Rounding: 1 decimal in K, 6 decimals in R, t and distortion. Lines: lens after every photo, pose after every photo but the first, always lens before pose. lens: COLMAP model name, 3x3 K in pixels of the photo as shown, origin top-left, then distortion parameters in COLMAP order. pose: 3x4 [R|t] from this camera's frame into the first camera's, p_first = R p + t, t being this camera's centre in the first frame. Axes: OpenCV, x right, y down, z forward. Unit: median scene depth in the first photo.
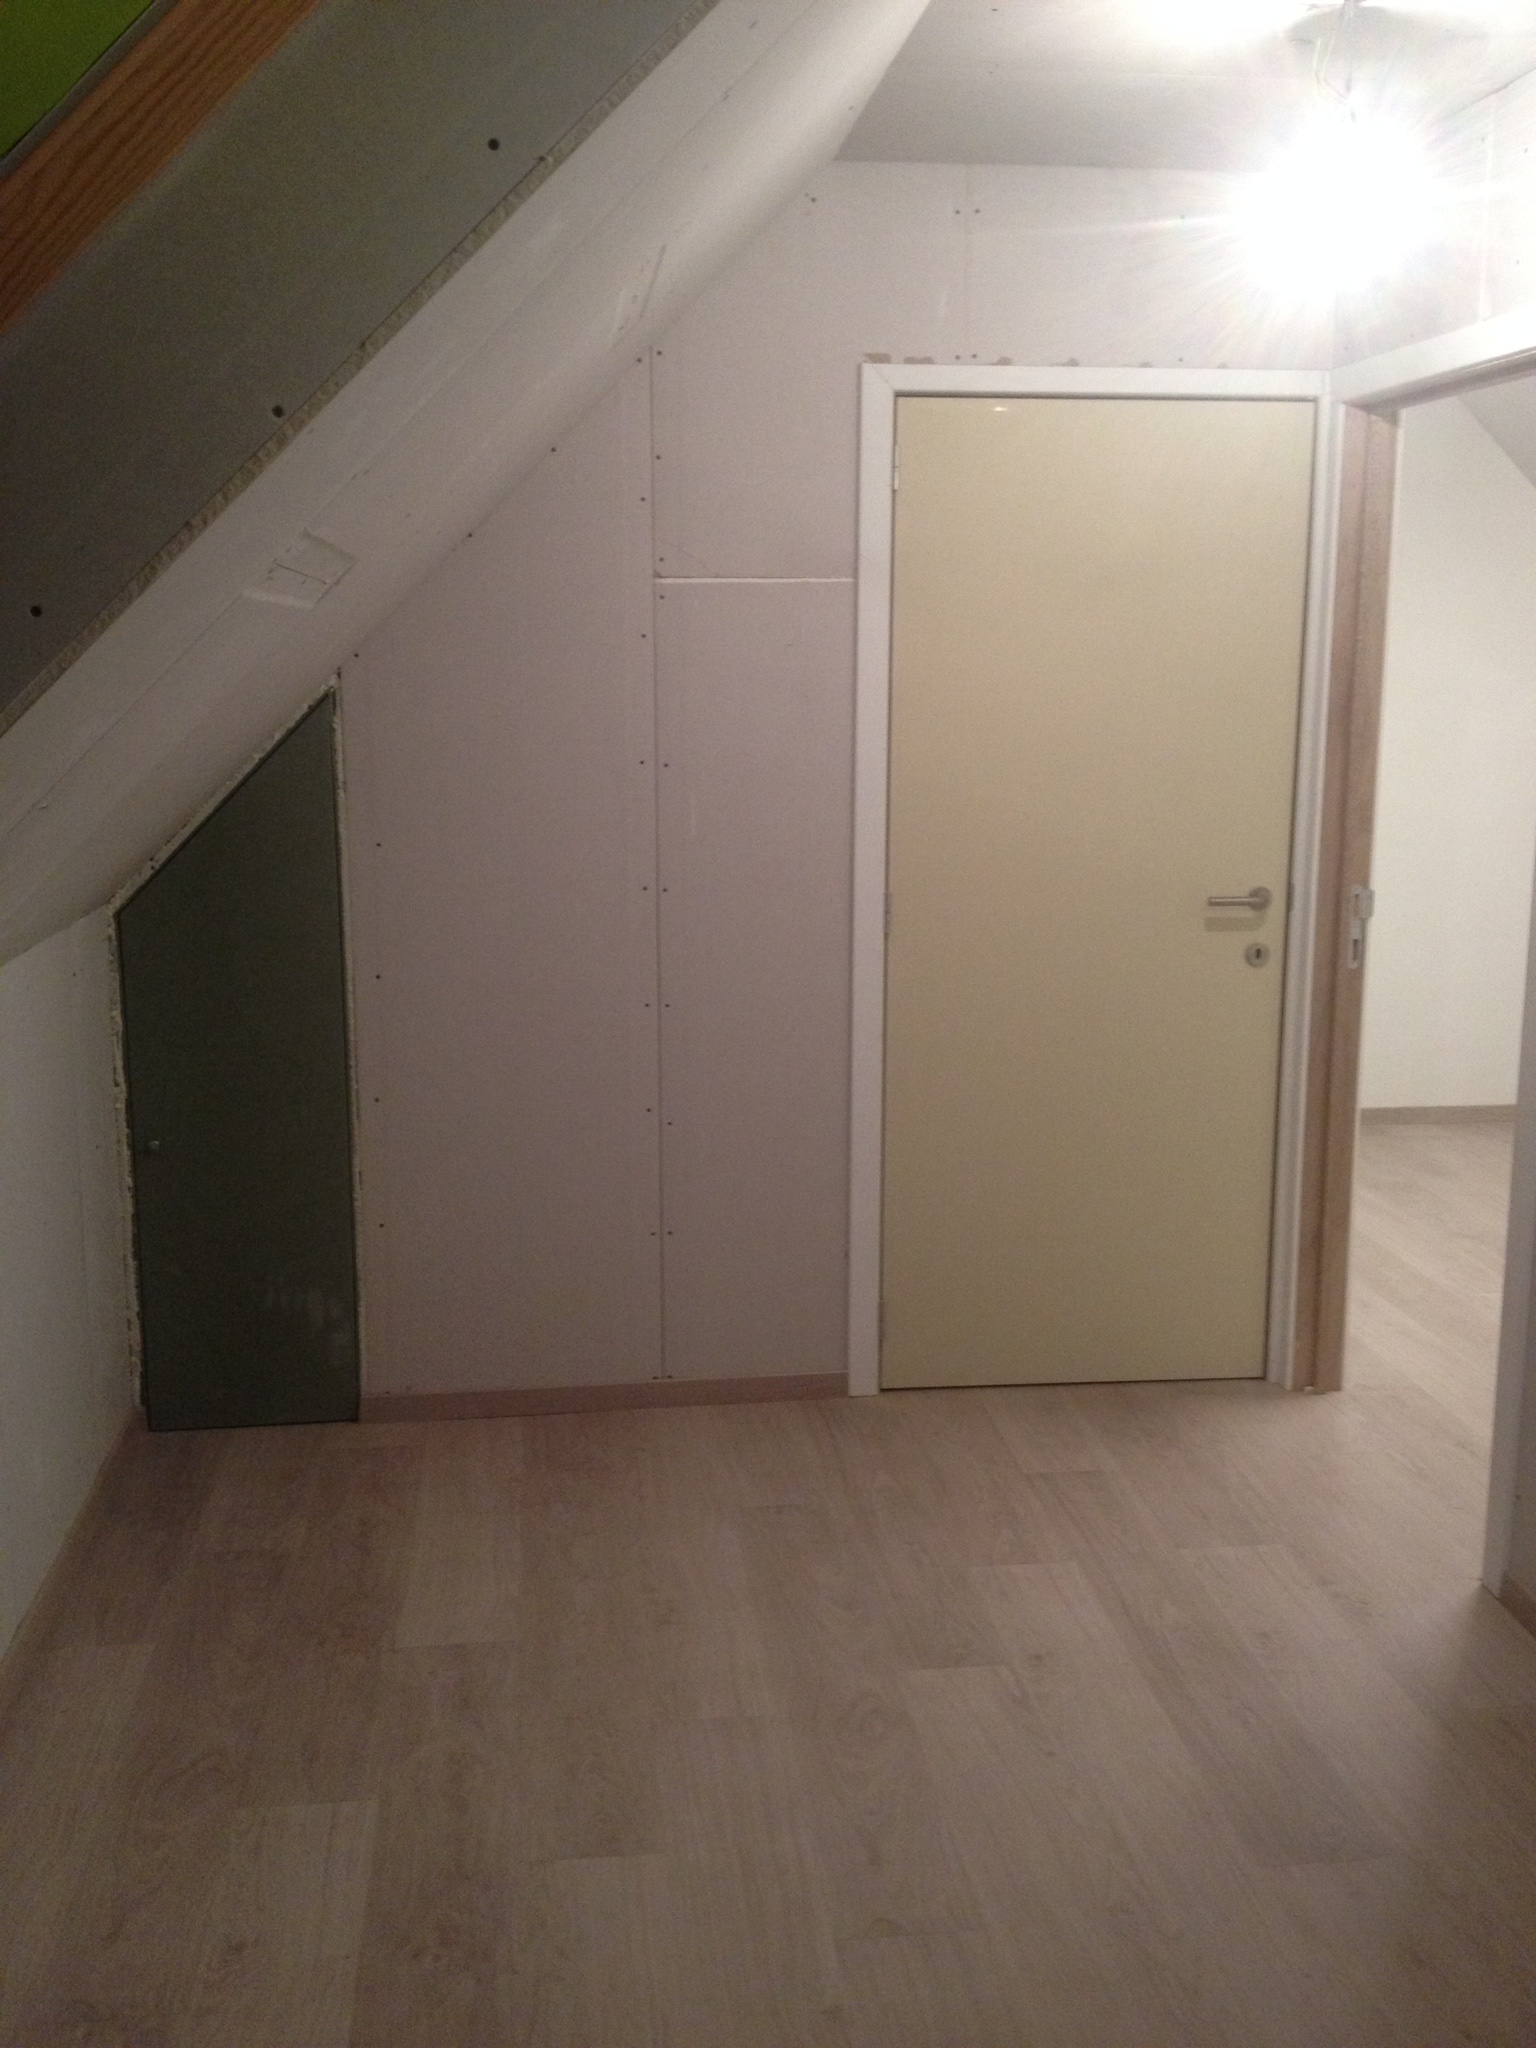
lens RADIAL K [[1959.0, 0, 767.4], [0, 1959.0, 1016.7], [0, 0, 1]] dist [0.165233, -0.339589]
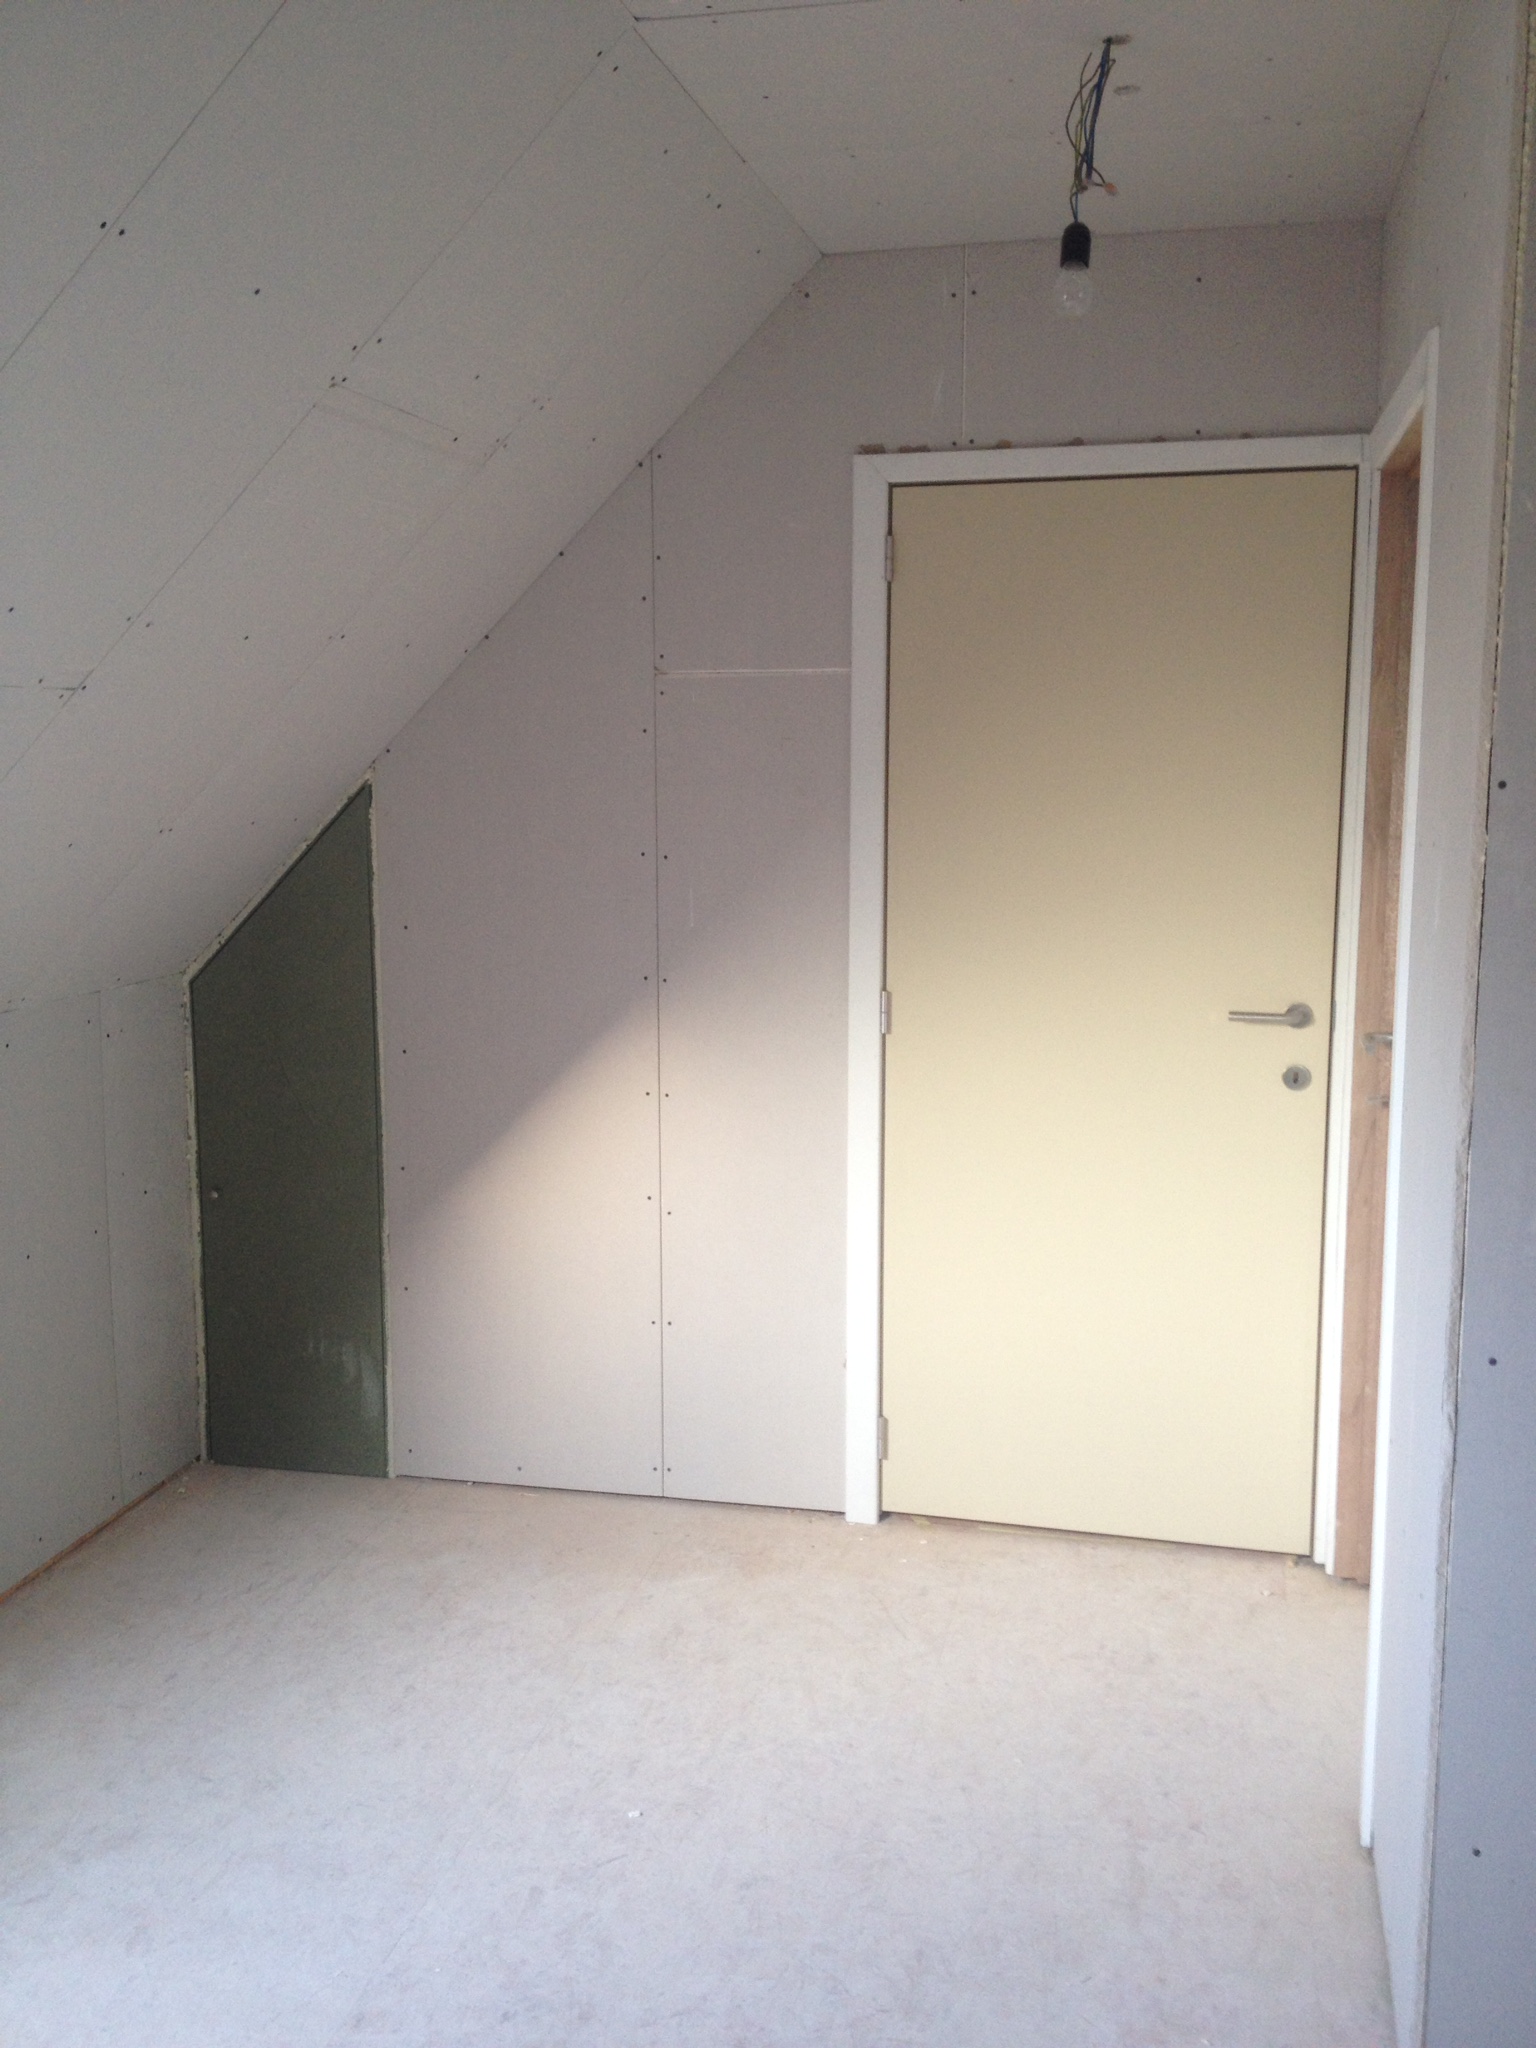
lens RADIAL K [[1959.0, 0, 767.4], [0, 1959.0, 1016.7], [0, 0, 1]] dist [0.165233, -0.339589]
pose [[0.936031, 0.045179, -0.349006, 0.353956], [-0.060192, 0.997665, -0.032287, -0.016671], [0.346733, 0.051229, 0.936564, 0.077724]]
